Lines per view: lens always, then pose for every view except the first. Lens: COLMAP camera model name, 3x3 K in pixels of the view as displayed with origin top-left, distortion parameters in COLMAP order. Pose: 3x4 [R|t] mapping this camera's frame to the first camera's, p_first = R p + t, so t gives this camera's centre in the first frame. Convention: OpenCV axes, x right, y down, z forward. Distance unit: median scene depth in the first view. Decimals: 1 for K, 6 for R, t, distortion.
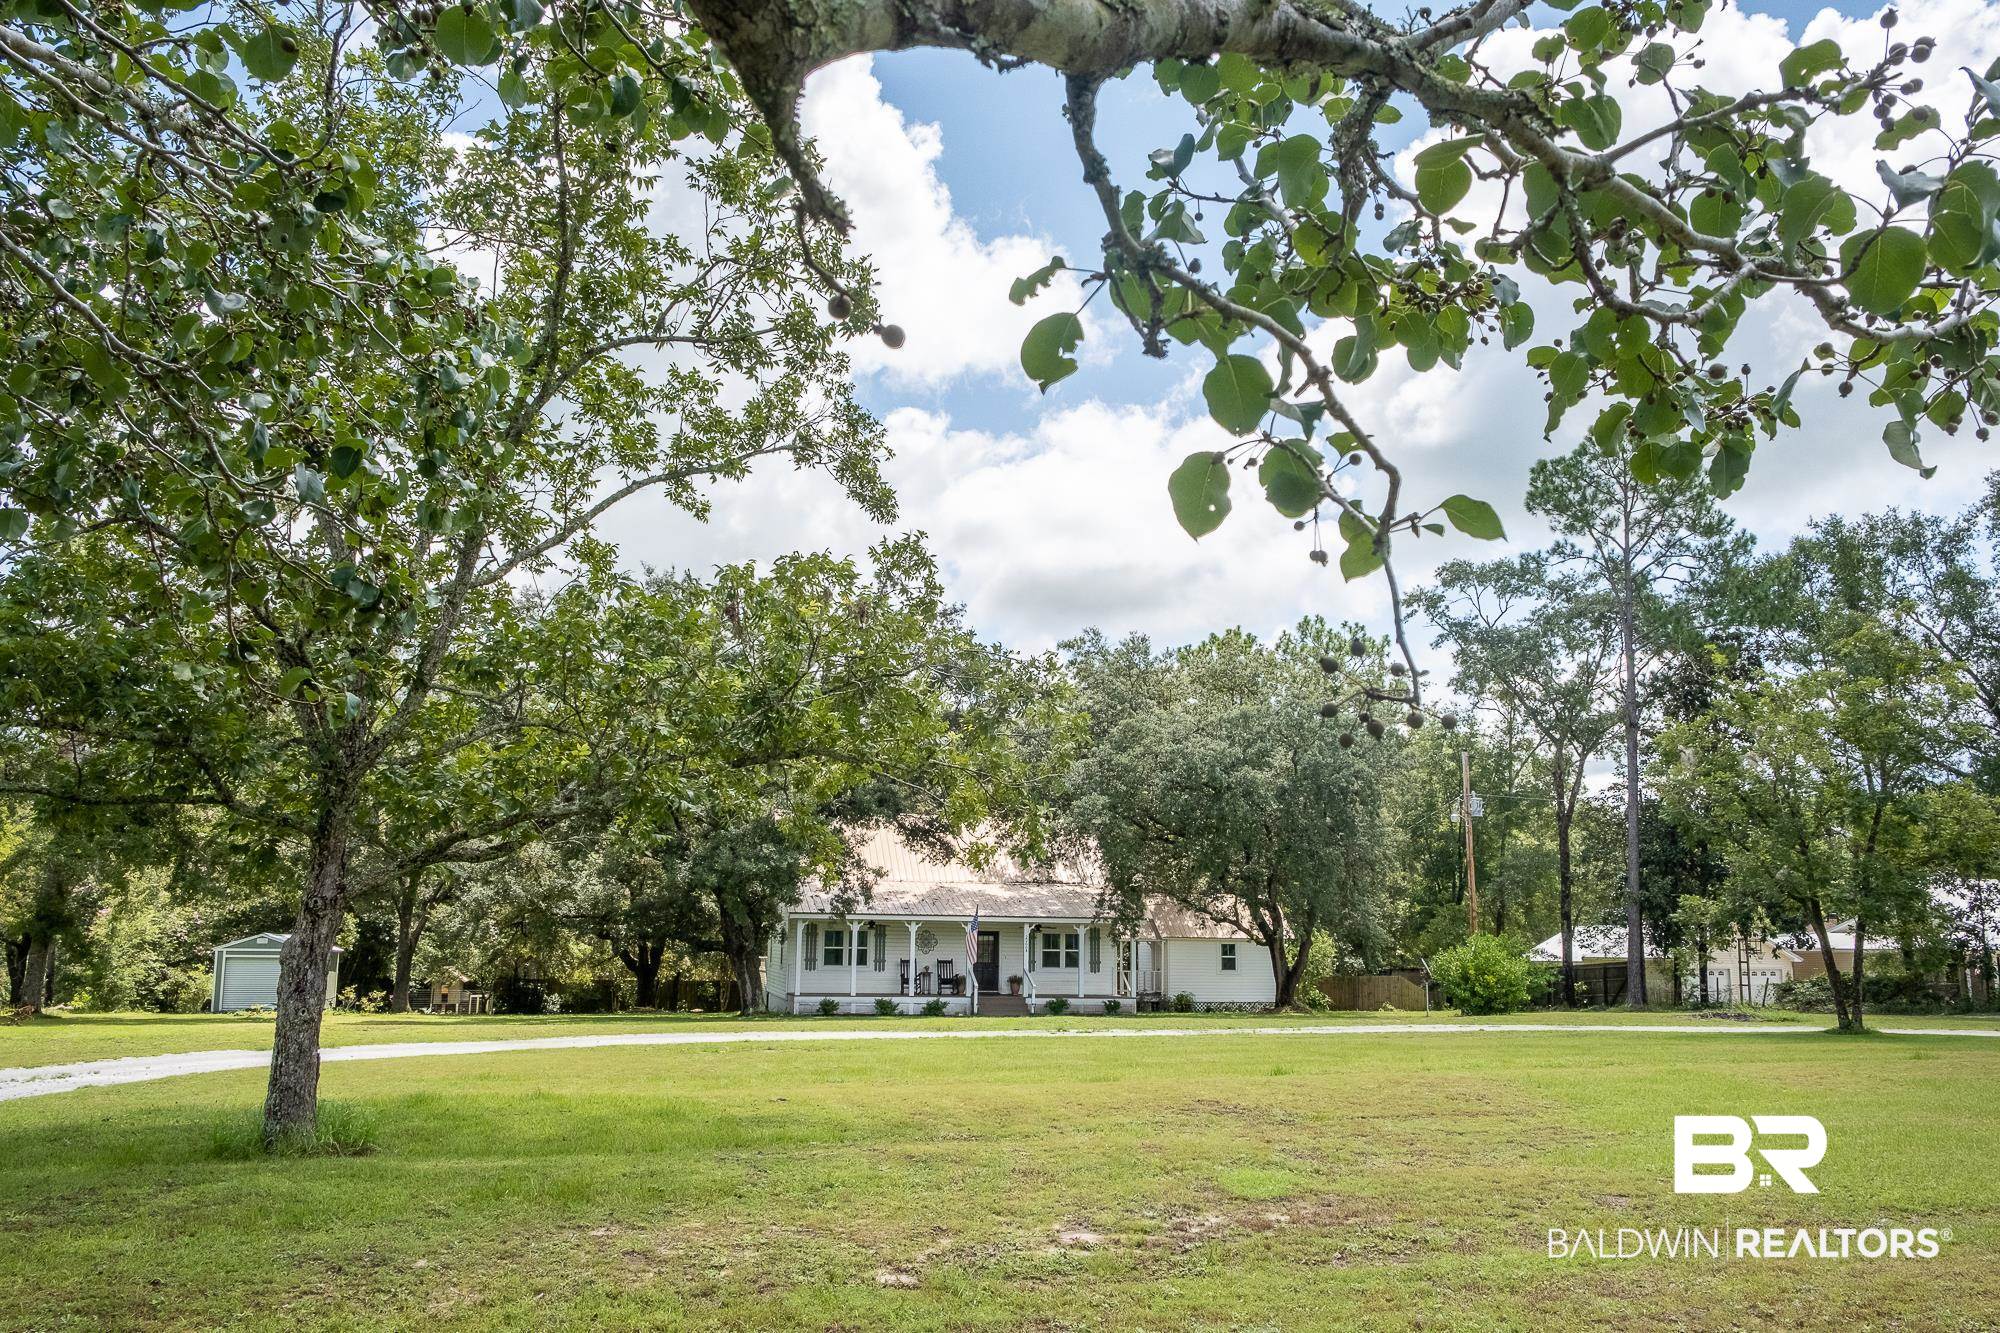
lens RADIAL K [[1513.2, 0, 1000.0], [0, 1513.2, 666.5], [0, 0, 1]] dist [-0.016177, -0.002754]
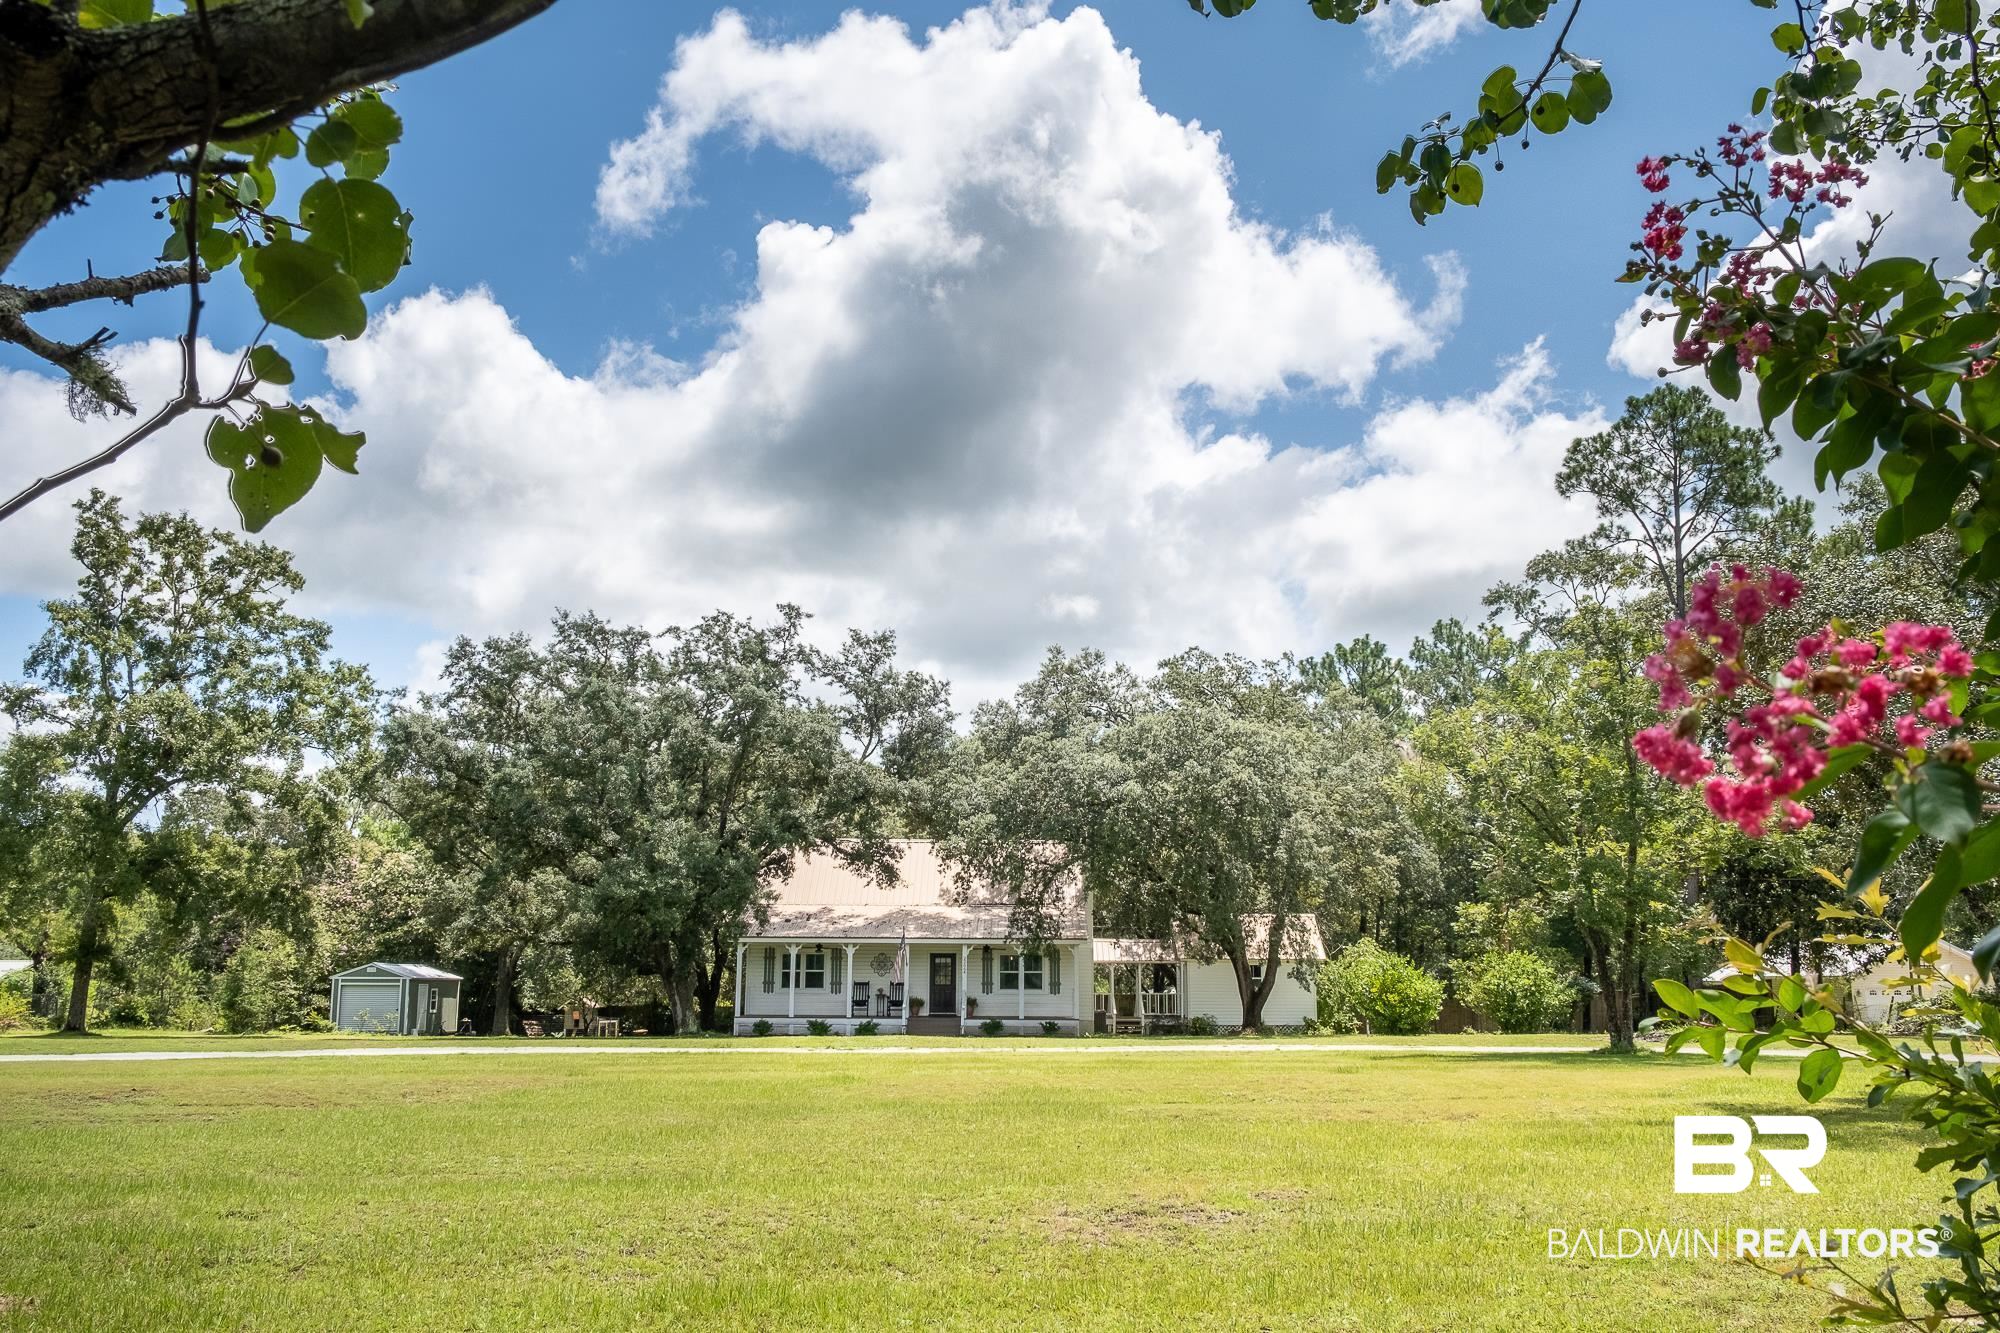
lens RADIAL K [[1513.2, 0, 1000.0], [0, 1513.2, 666.5], [0, 0, 1]] dist [-0.016177, -0.002754]
pose [[0.973842, -0.052117, -0.221167, 0.258259], [0.047750, 0.998545, -0.025051, 0.011326], [0.222151, 0.013835, 0.974914, 0.024338]]
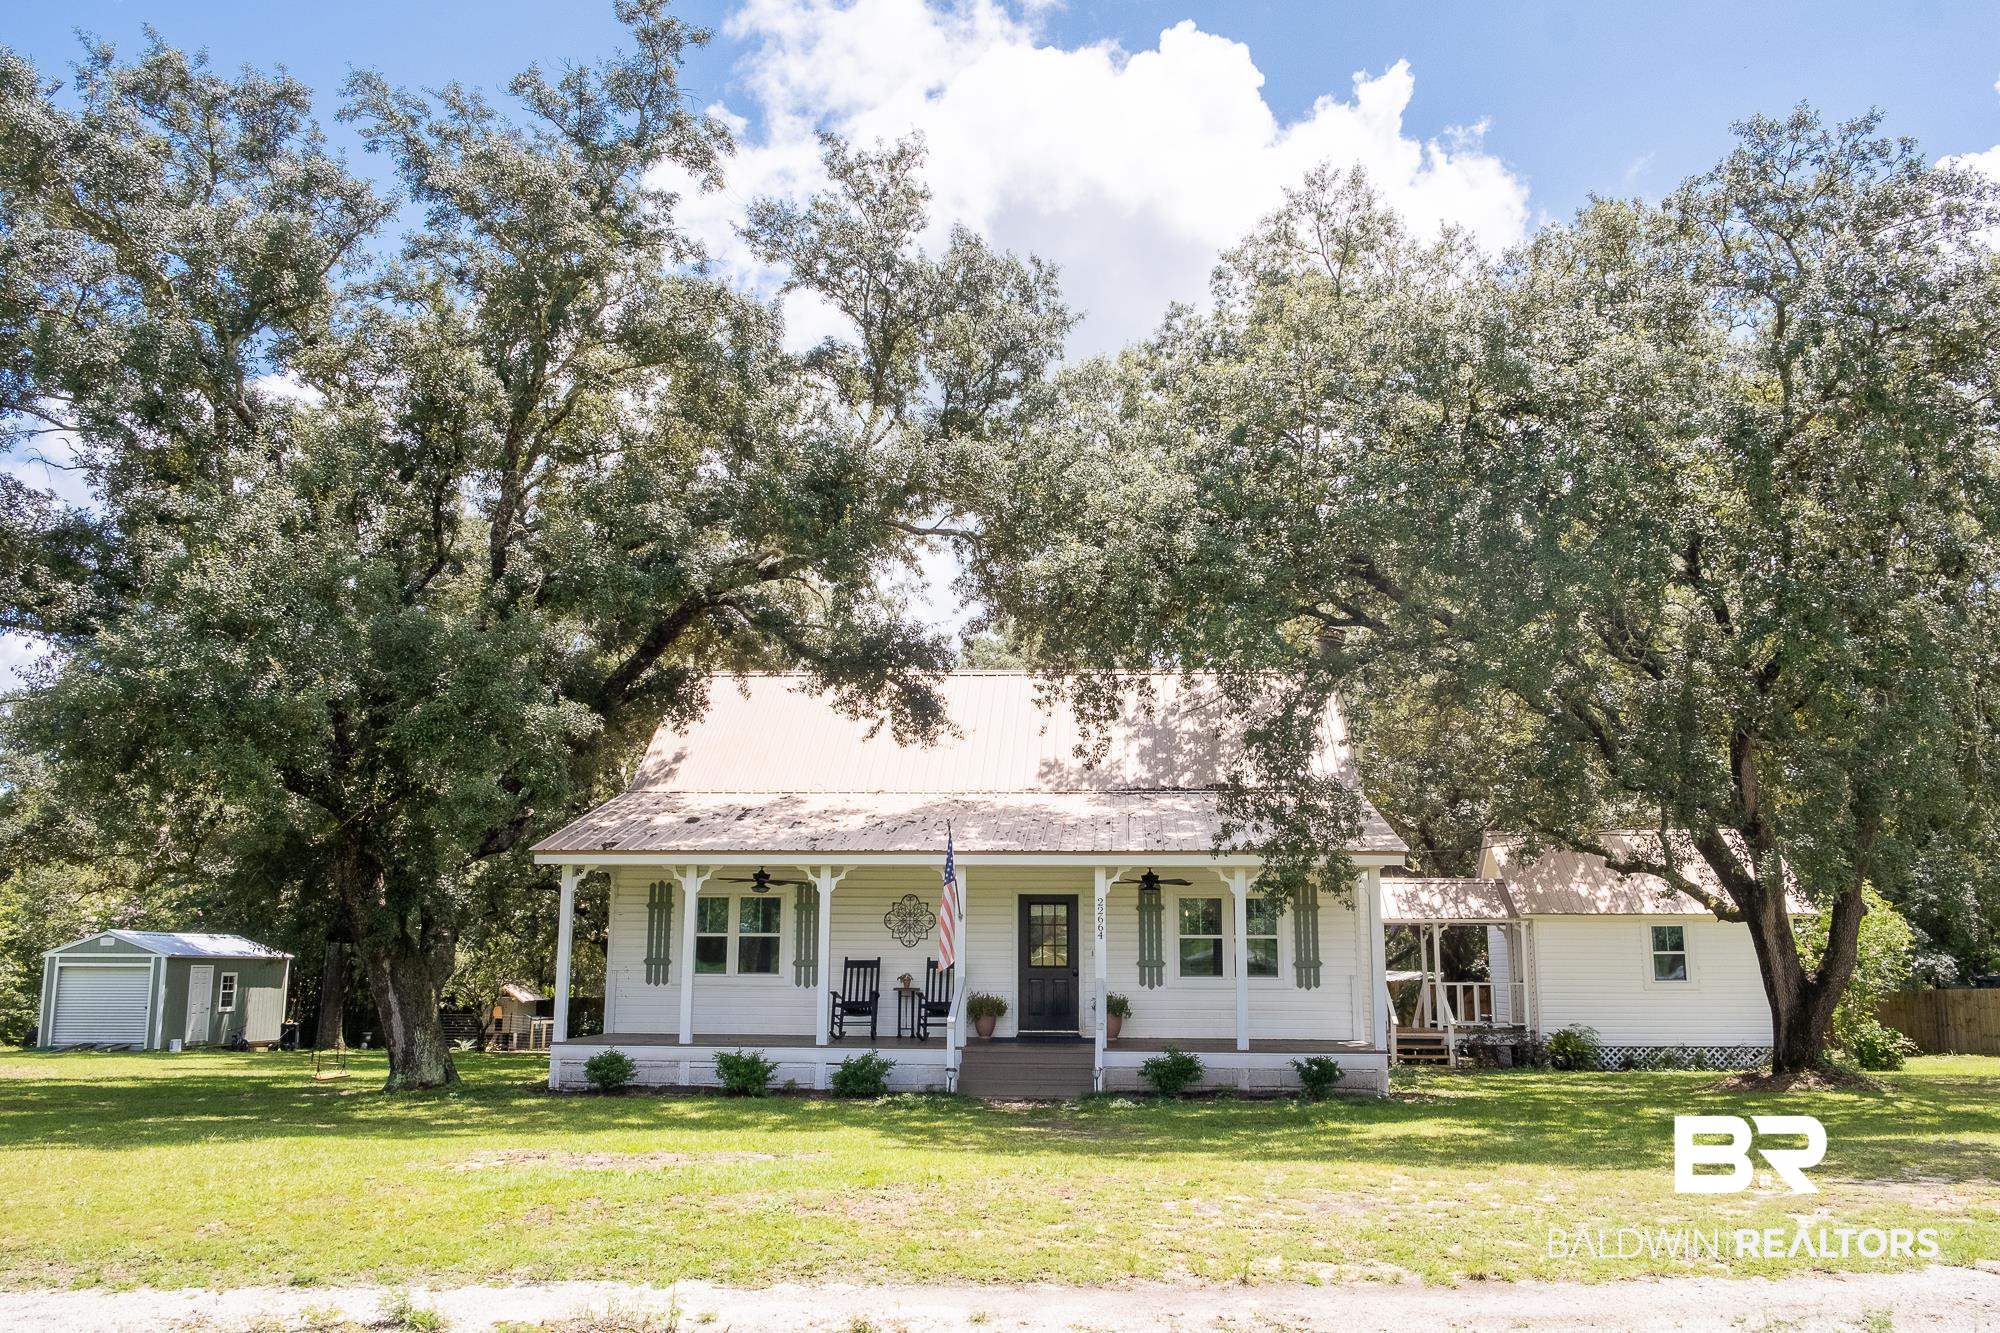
lens RADIAL K [[1513.2, 0, 1000.0], [0, 1513.2, 666.5], [0, 0, 1]] dist [-0.016177, -0.002754]
pose [[0.955745, -0.062382, -0.287506, 0.108216], [0.059683, 0.998052, -0.018152, 0.114515], [0.288078, 0.000190, 0.957607, 0.566763]]
